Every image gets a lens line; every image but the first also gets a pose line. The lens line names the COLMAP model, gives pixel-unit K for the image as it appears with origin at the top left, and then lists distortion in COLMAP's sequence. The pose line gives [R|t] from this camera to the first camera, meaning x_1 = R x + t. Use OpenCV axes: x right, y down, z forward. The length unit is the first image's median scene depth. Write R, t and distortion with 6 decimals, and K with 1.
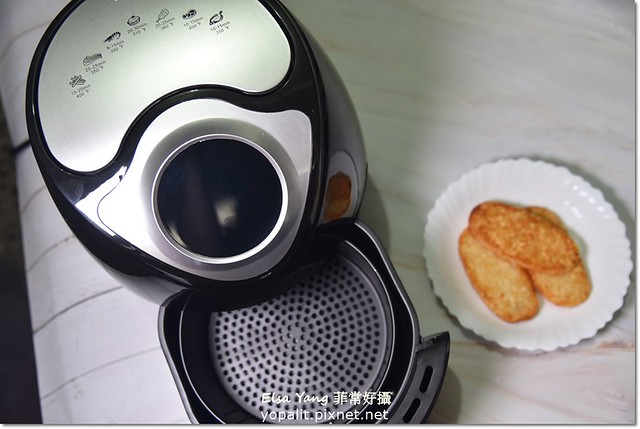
lens RADIAL K [[702.0, 0, 320.0], [0, 702.0, 214.5], [0, 0, 1]] dist [0.020470, 0.006923]
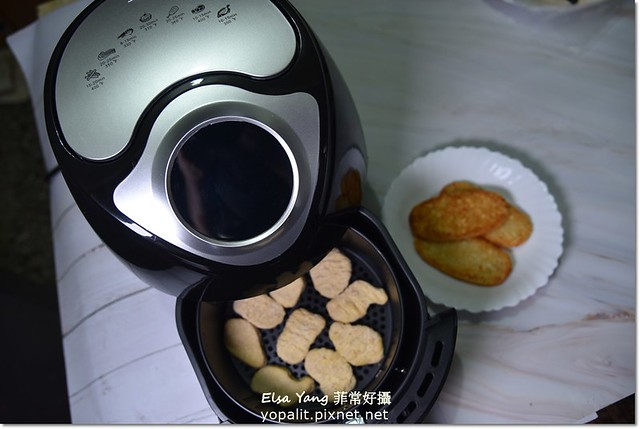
lens RADIAL K [[537.3, 0, 323.8], [0, 537.3, 217.7], [0, 0, 1]] dist [-0.010046, -0.003949]
pose [[0.998375, -0.047114, 0.032068, -0.032195], [0.049678, 0.995185, -0.084494, 0.090060], [-0.027933, 0.085950, 0.995908, 0.187494]]
